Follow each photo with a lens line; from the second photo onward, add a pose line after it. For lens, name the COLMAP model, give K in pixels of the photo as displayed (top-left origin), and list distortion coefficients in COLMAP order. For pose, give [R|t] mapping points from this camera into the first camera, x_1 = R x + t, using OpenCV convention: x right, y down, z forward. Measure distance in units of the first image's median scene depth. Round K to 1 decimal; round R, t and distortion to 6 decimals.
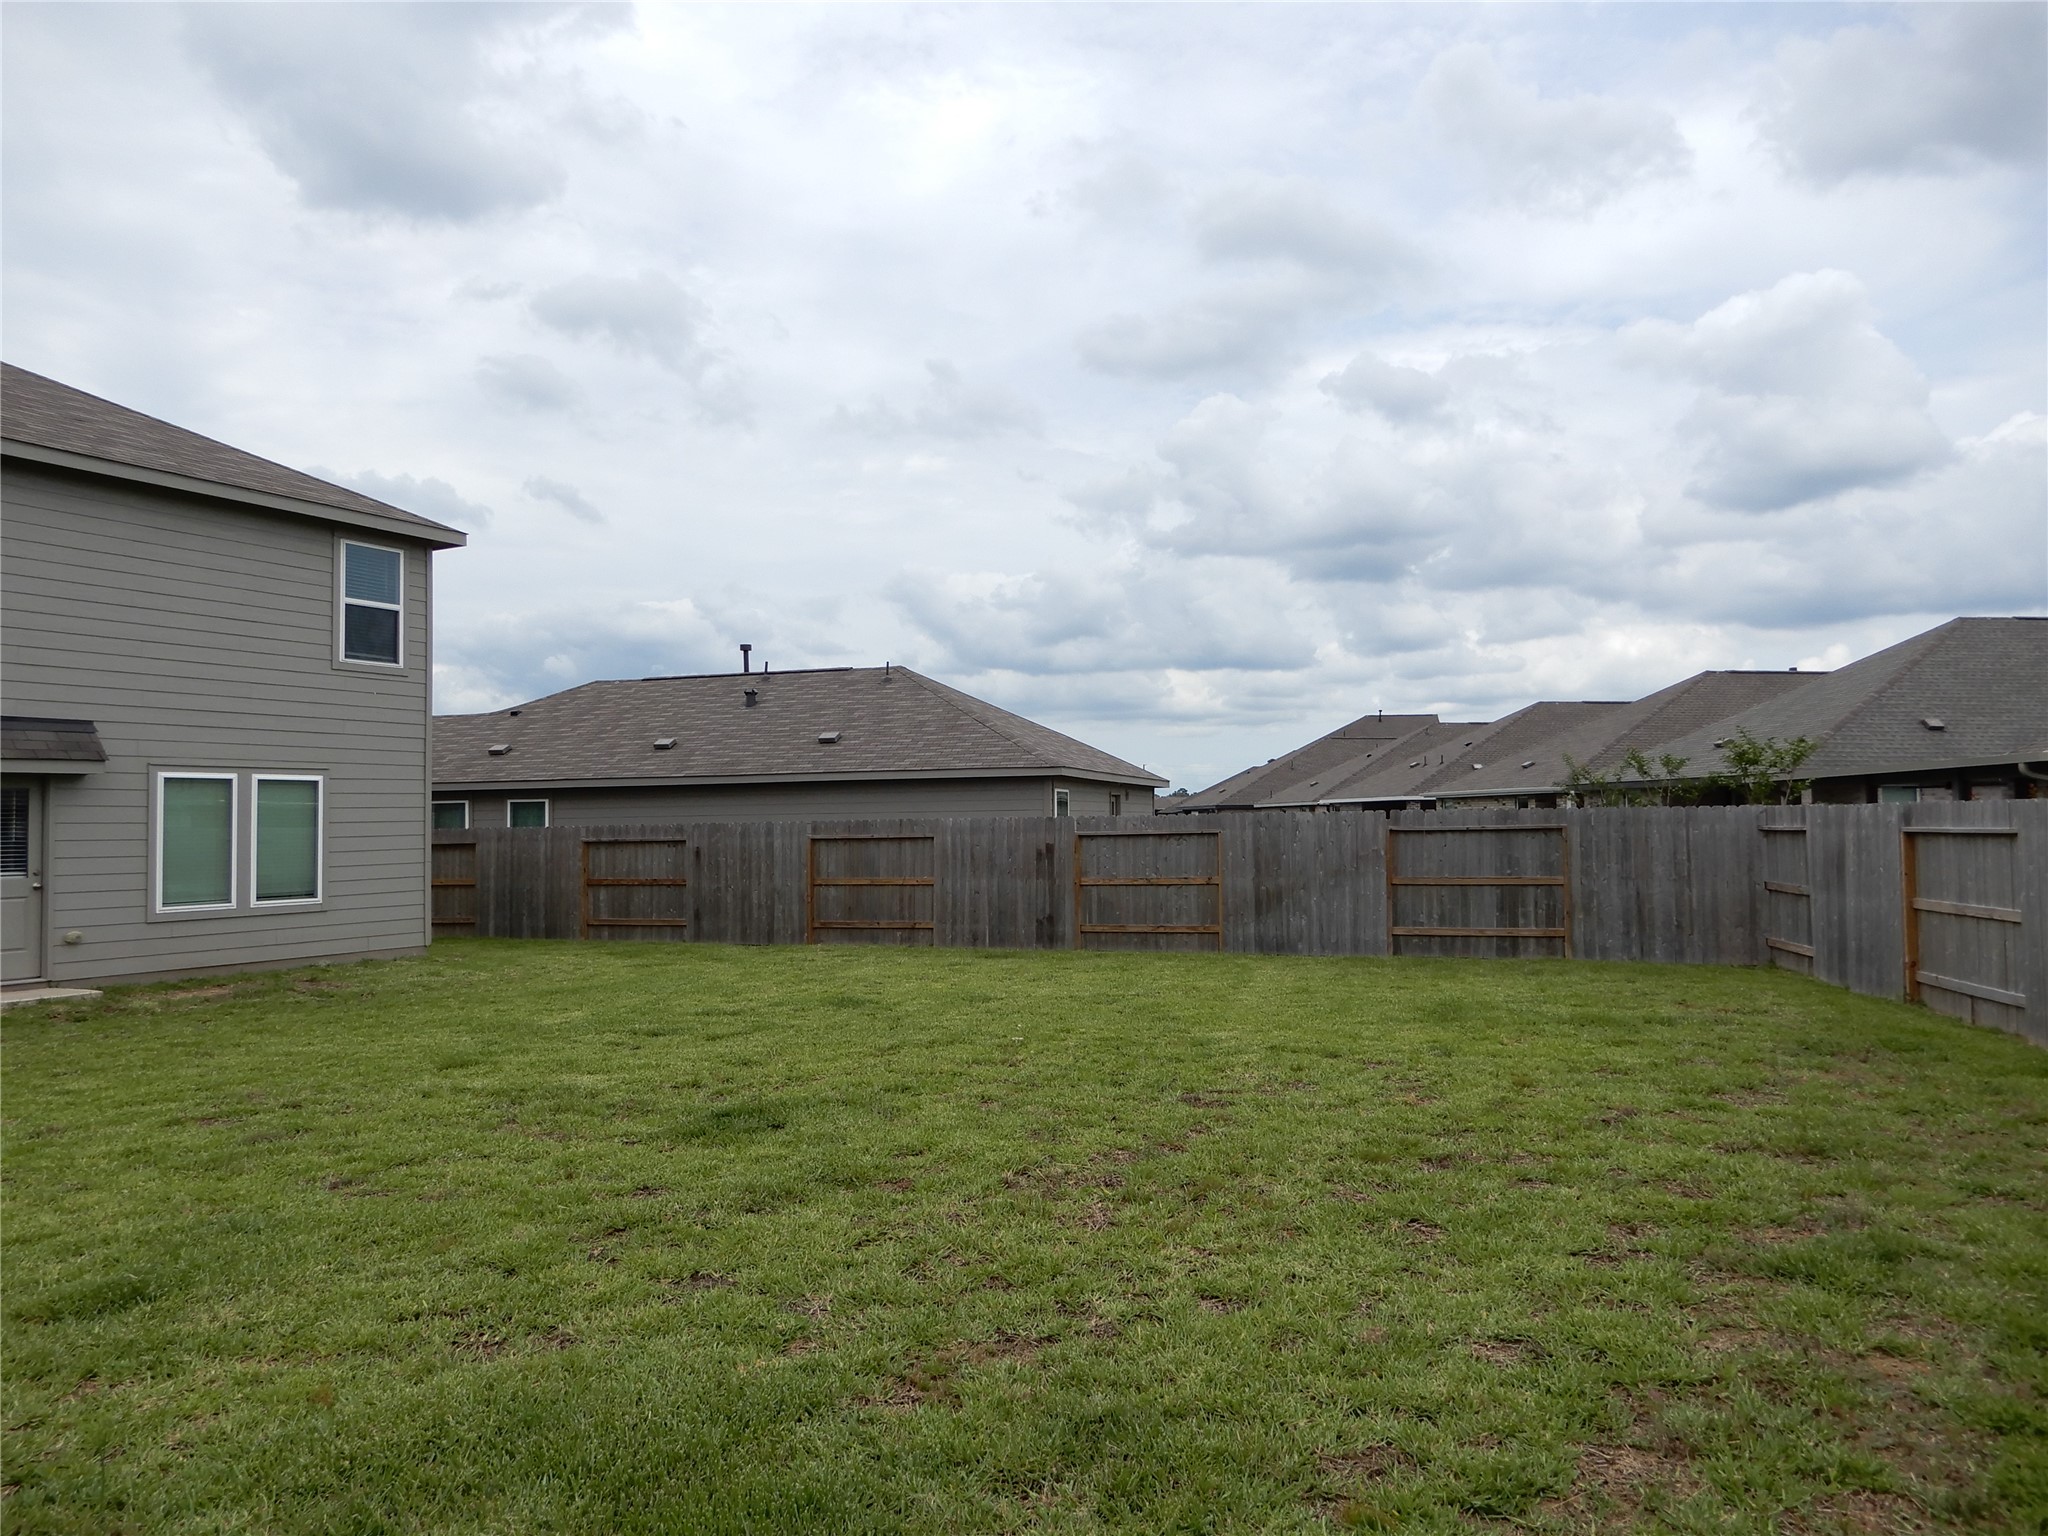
lens RADIAL K [[1462.3, 0, 1022.3], [0, 1462.3, 757.8], [0, 0, 1]] dist [0.008625, -0.006100]
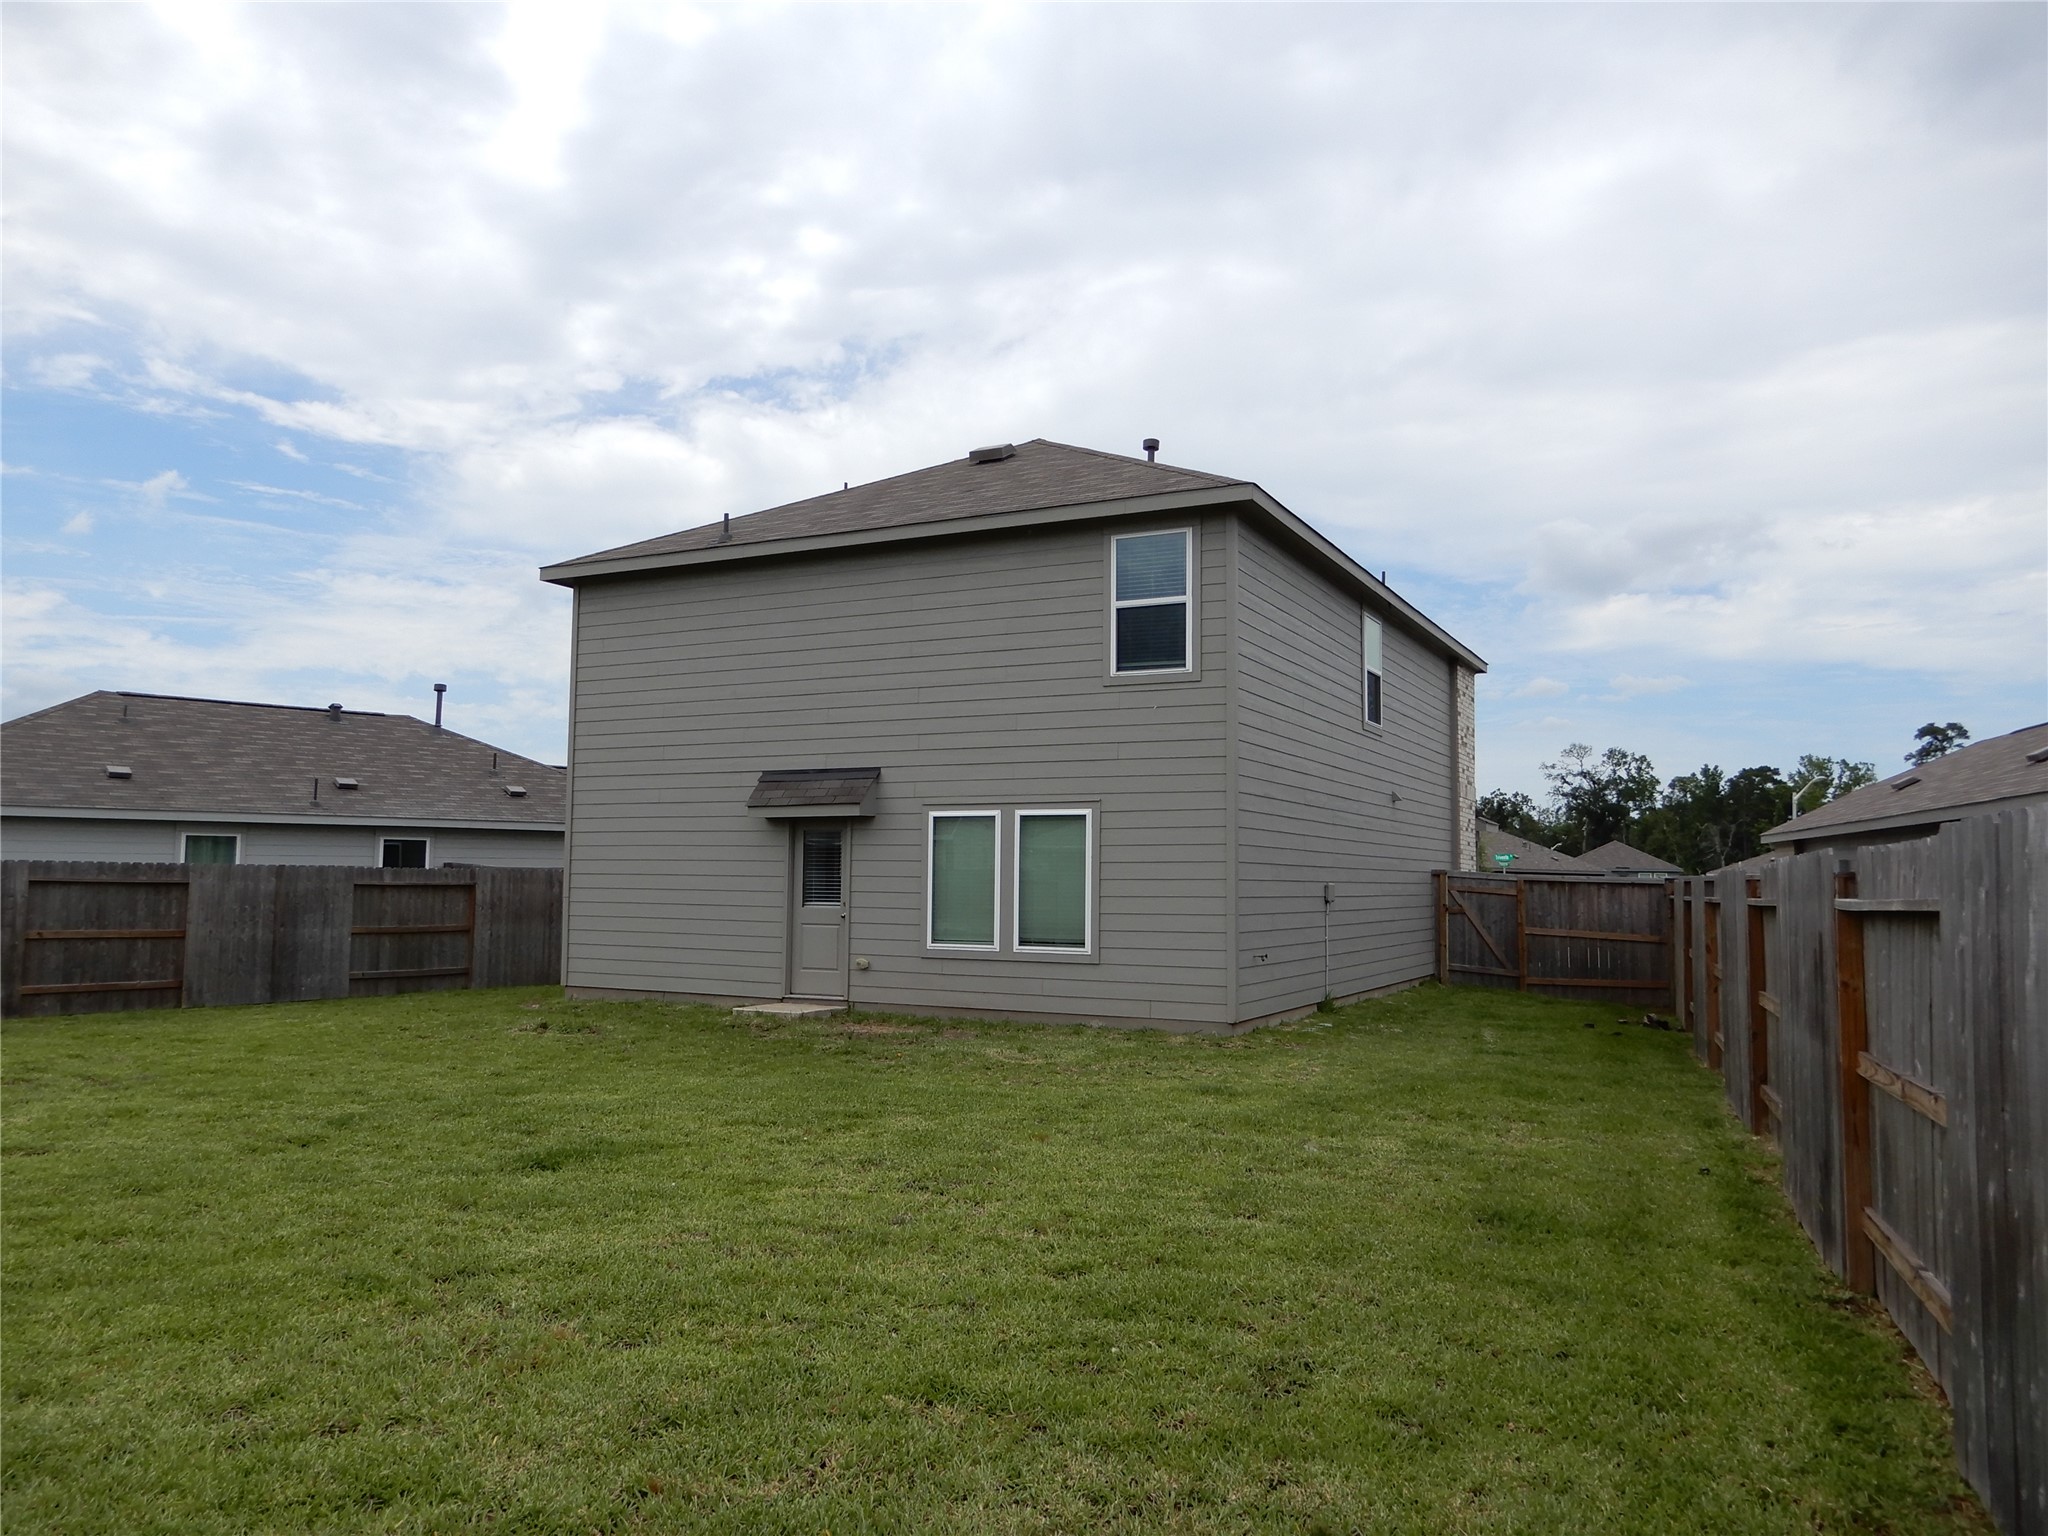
lens RADIAL K [[1462.3, 0, 1022.3], [0, 1462.3, 757.8], [0, 0, 1]] dist [0.008625, -0.006100]
pose [[0.022287, -0.069074, -0.997363, 0.455869], [0.035254, 0.997044, -0.068264, 0.045869], [0.999130, -0.033640, 0.024656, 1.072206]]
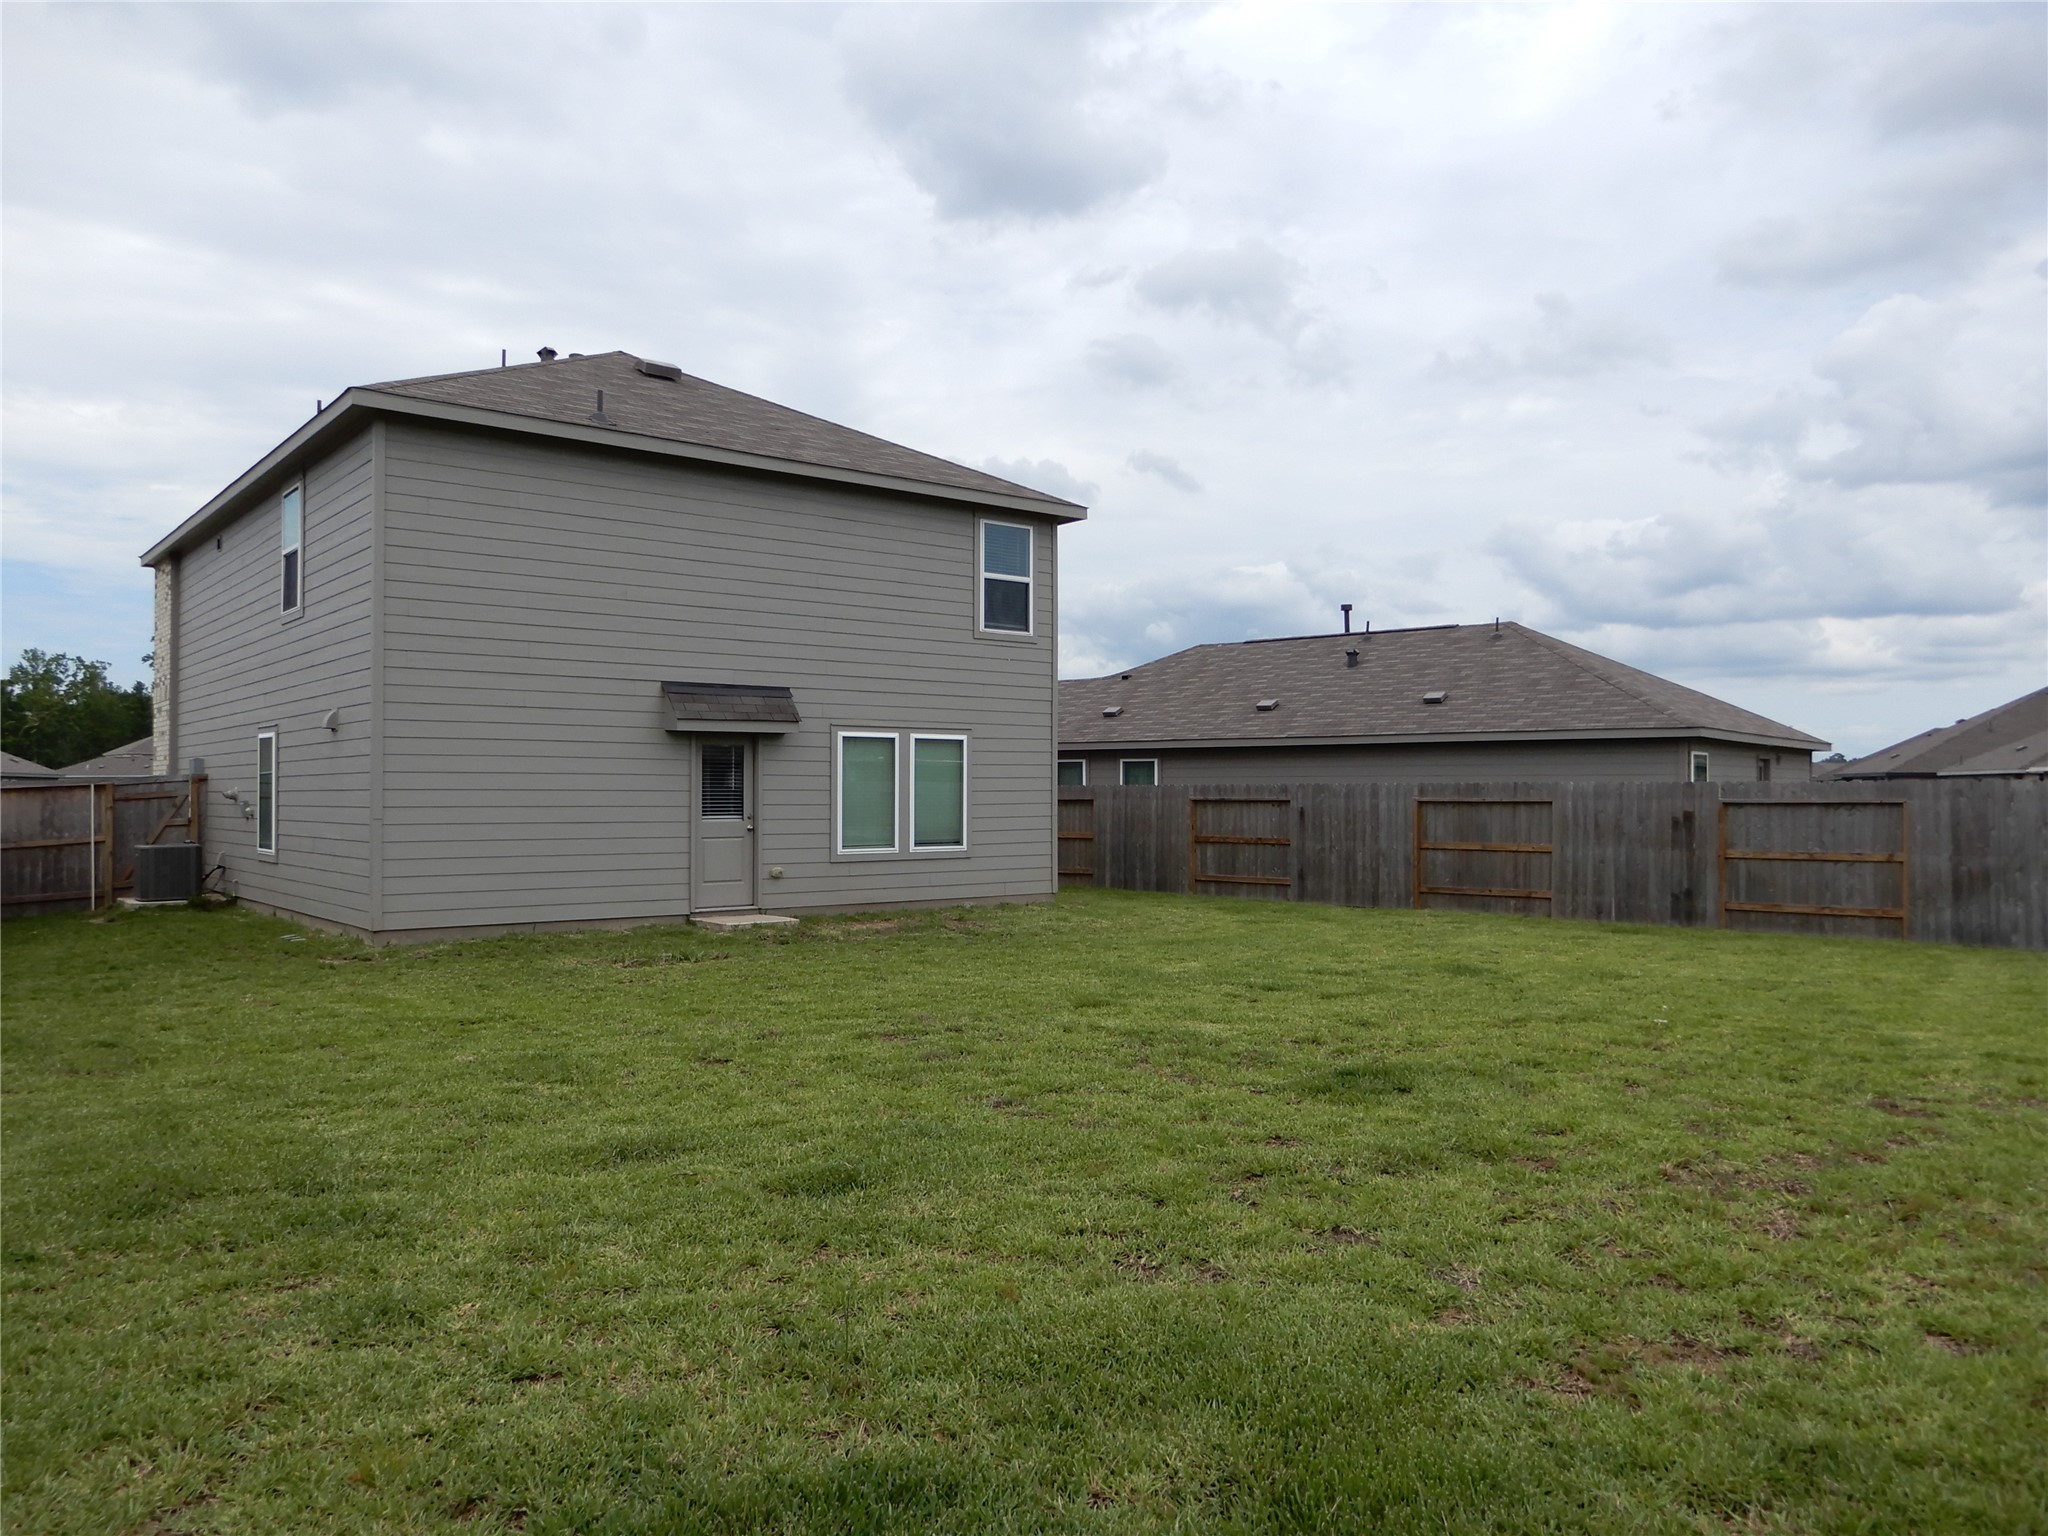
lens RADIAL K [[1462.3, 0, 1022.3], [0, 1462.3, 757.8], [0, 0, 1]] dist [0.008625, -0.006100]
pose [[0.921727, 0.007254, -0.387771, -0.013118], [0.002648, 0.999684, 0.024995, 0.001982], [0.387829, -0.024066, 0.921417, 0.000318]]
